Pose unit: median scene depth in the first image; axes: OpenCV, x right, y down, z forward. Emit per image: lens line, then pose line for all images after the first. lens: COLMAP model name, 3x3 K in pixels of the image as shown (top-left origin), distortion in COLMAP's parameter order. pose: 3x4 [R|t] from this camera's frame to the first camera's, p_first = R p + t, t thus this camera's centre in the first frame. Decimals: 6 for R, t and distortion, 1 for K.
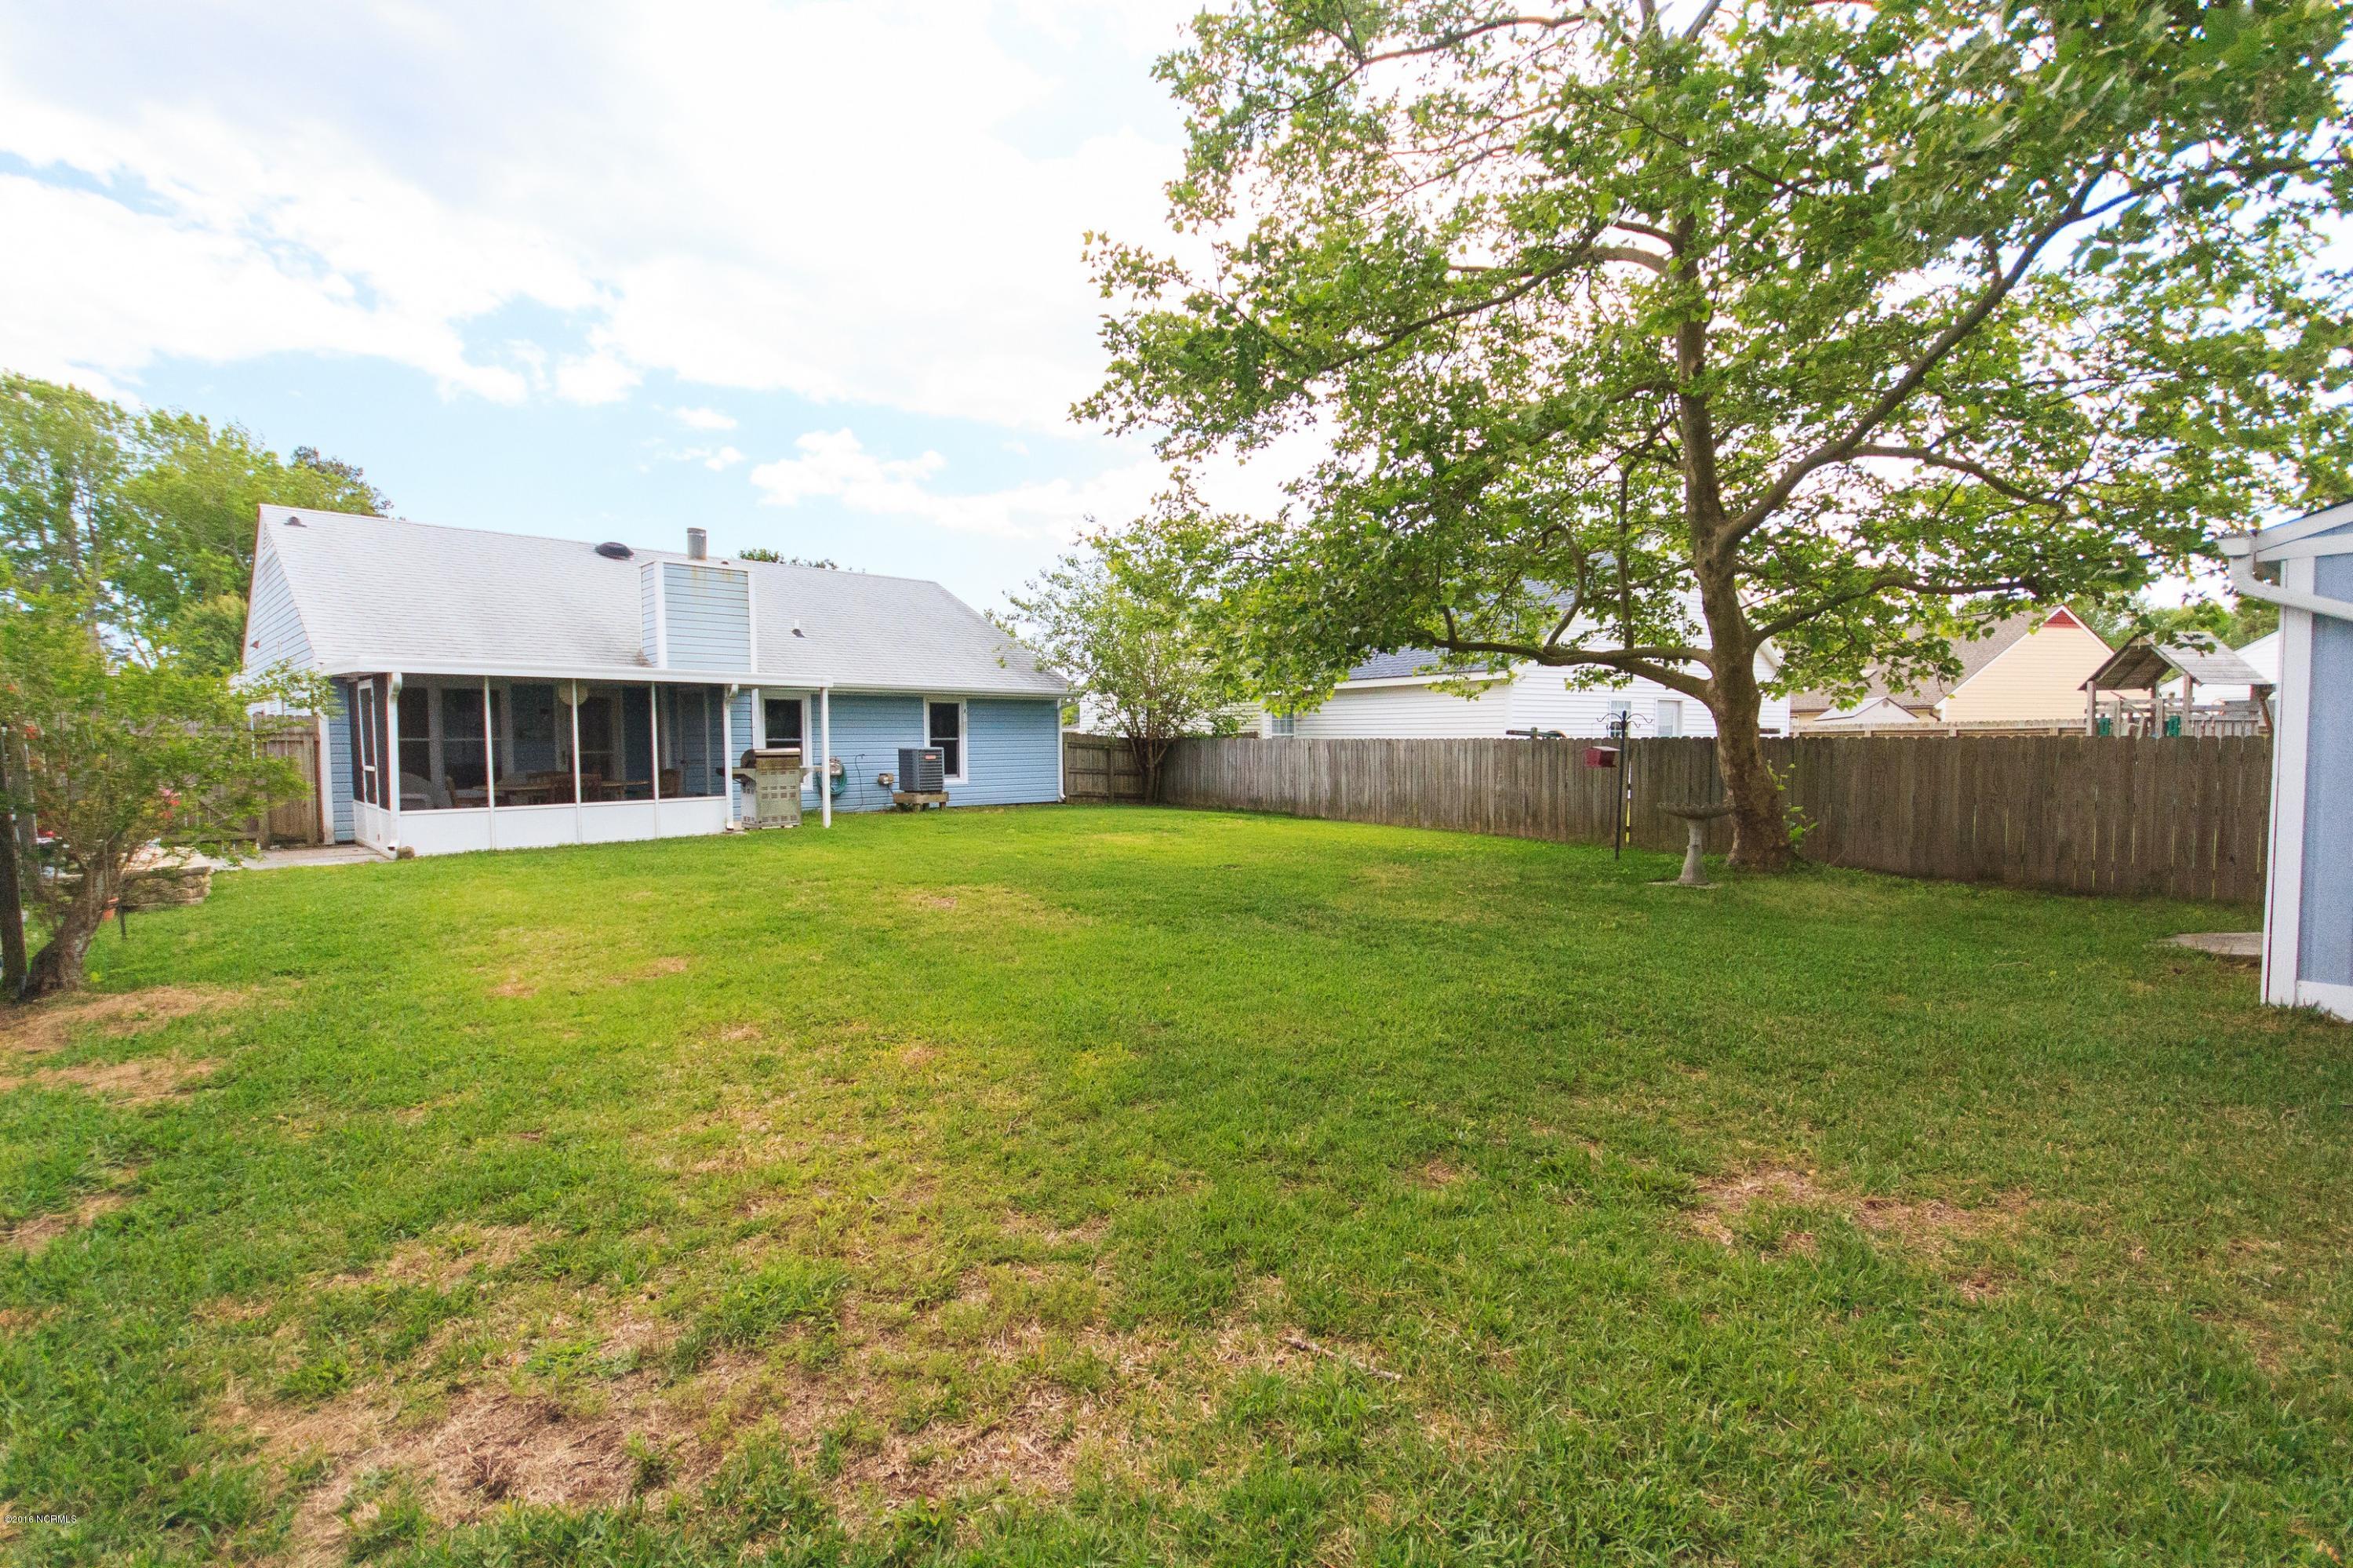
lens RADIAL K [[1085.2, 0, 1173.6], [0, 1085.2, 781.5], [0, 0, 1]] dist [0.012860, -0.000205]
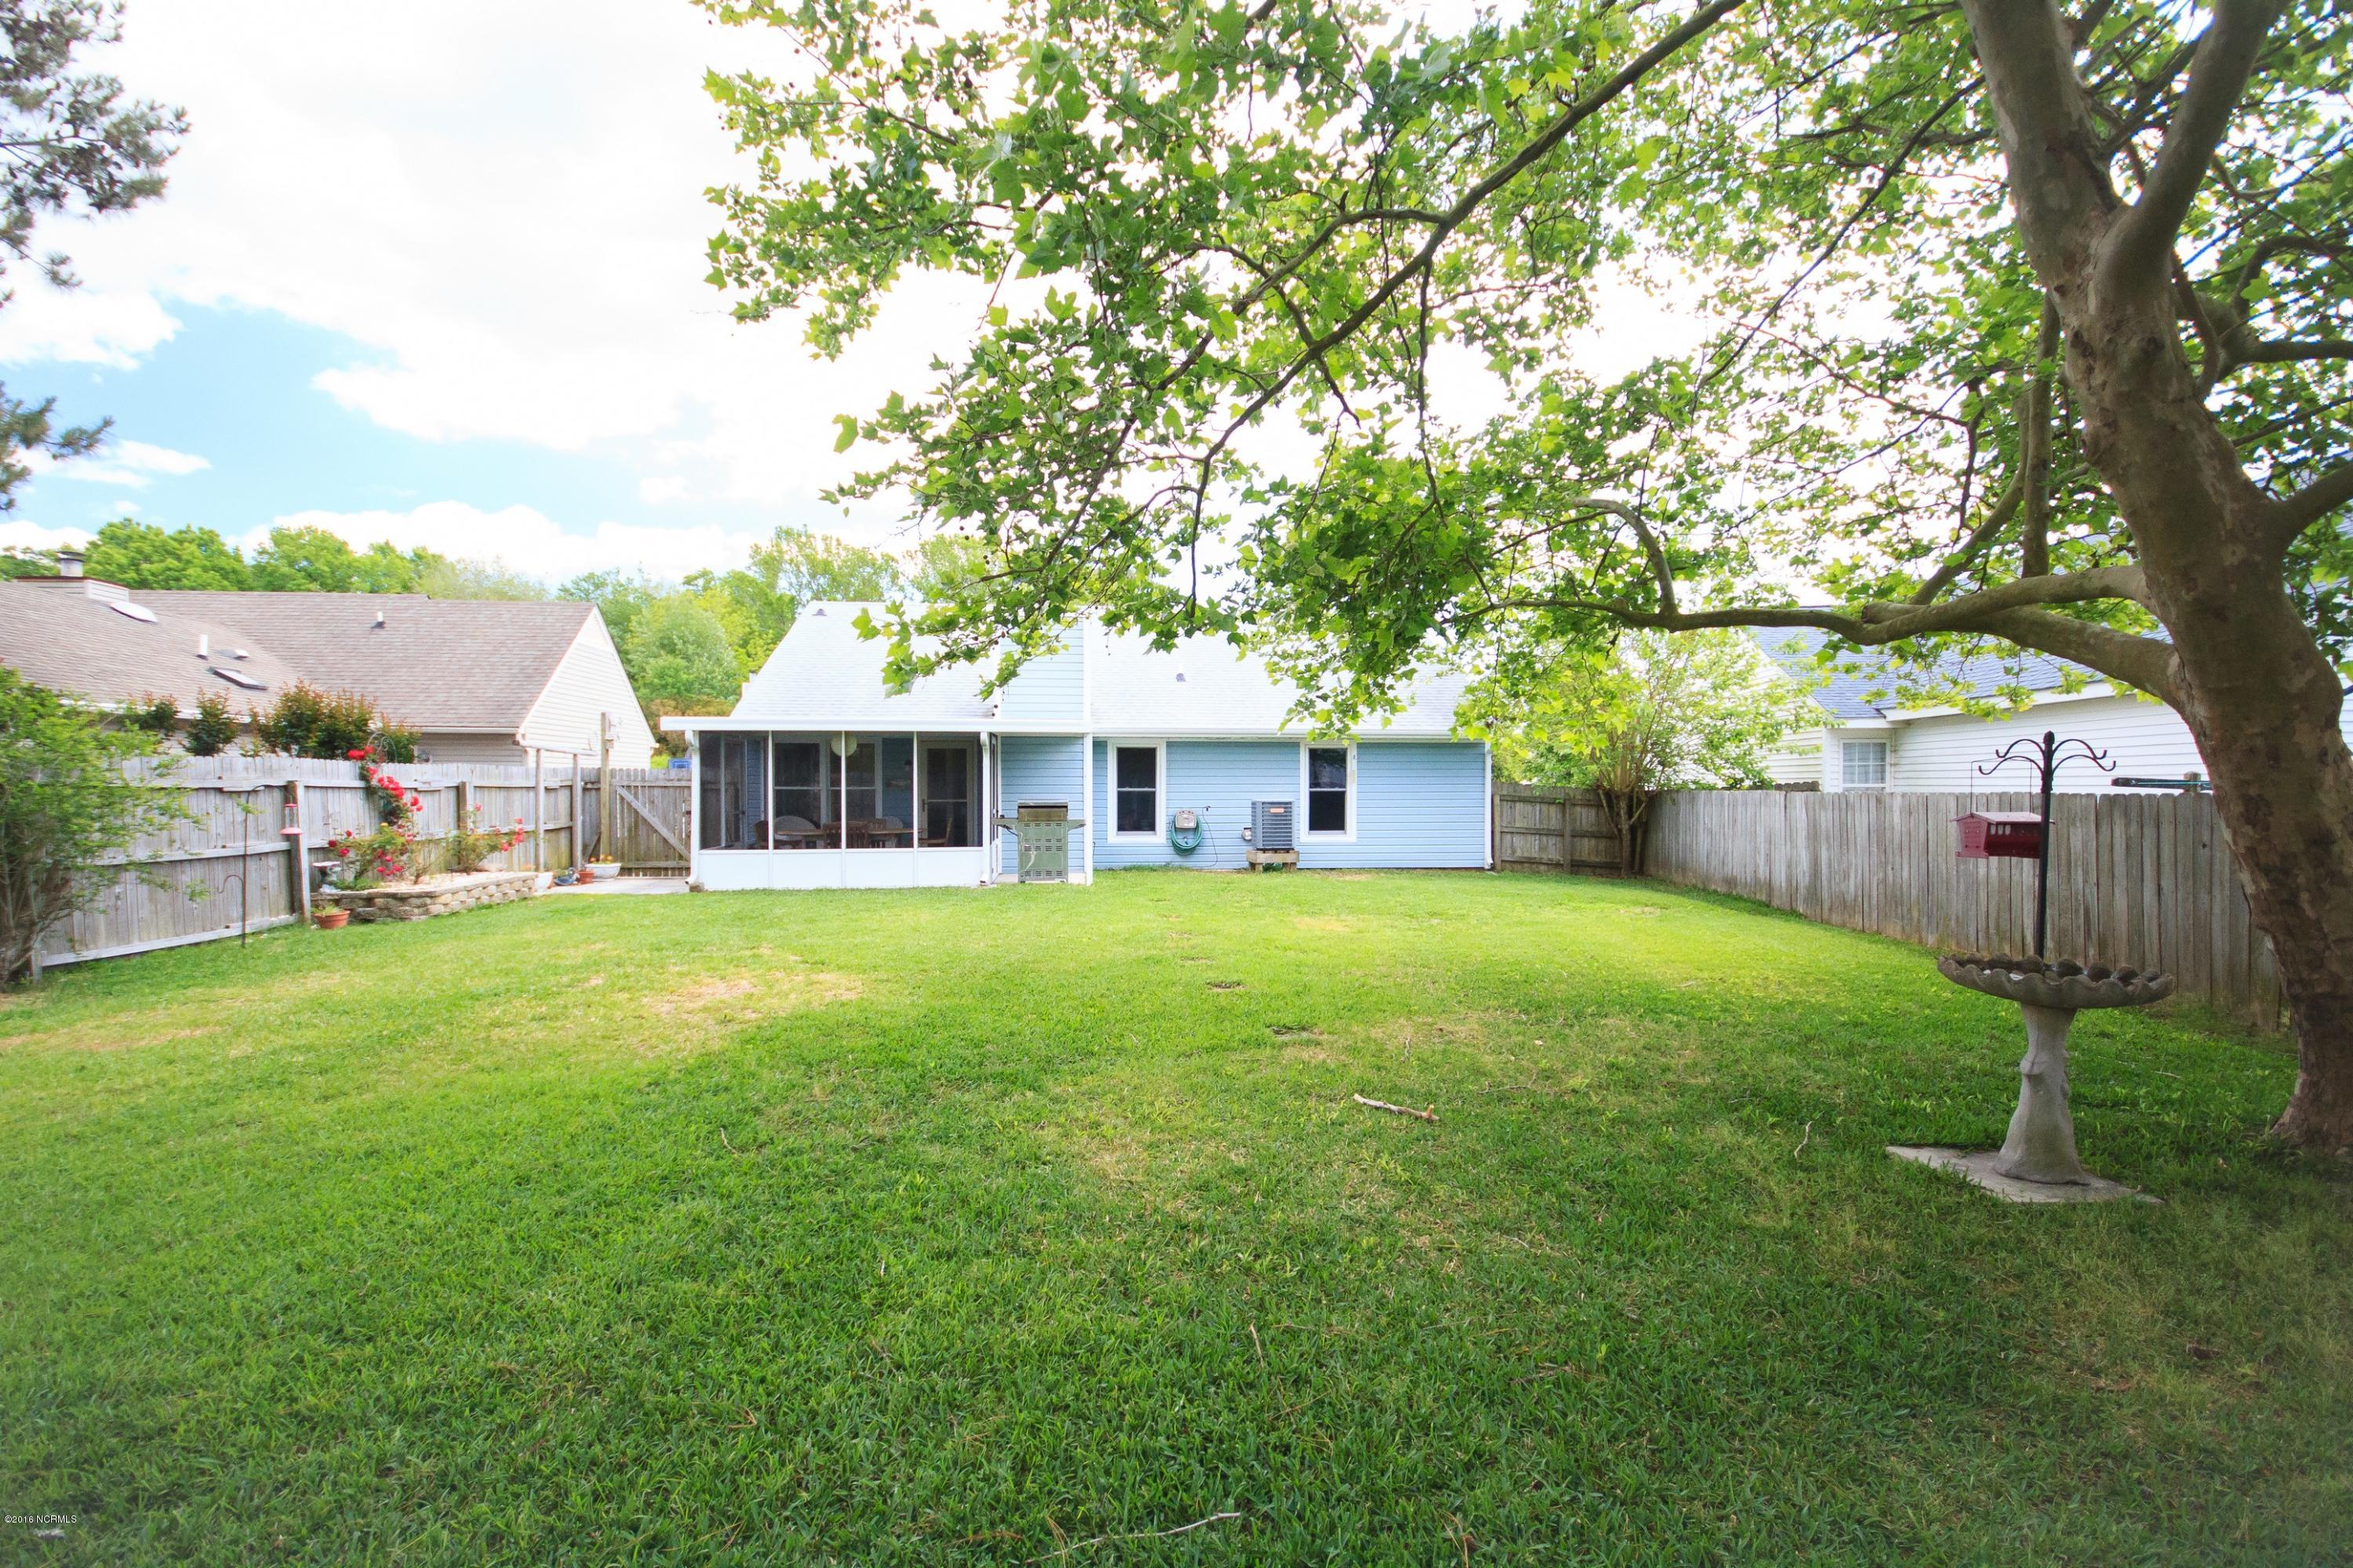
lens RADIAL K [[1085.2, 0, 1175.1], [0, 1085.2, 791.6], [0, 0, 1]] dist [0.012860, -0.000205]
pose [[0.790226, 0.005928, -0.612787, 0.323187], [-0.028587, 0.999221, -0.027199, -0.014824], [0.612149, 0.039011, 0.789780, 0.342721]]
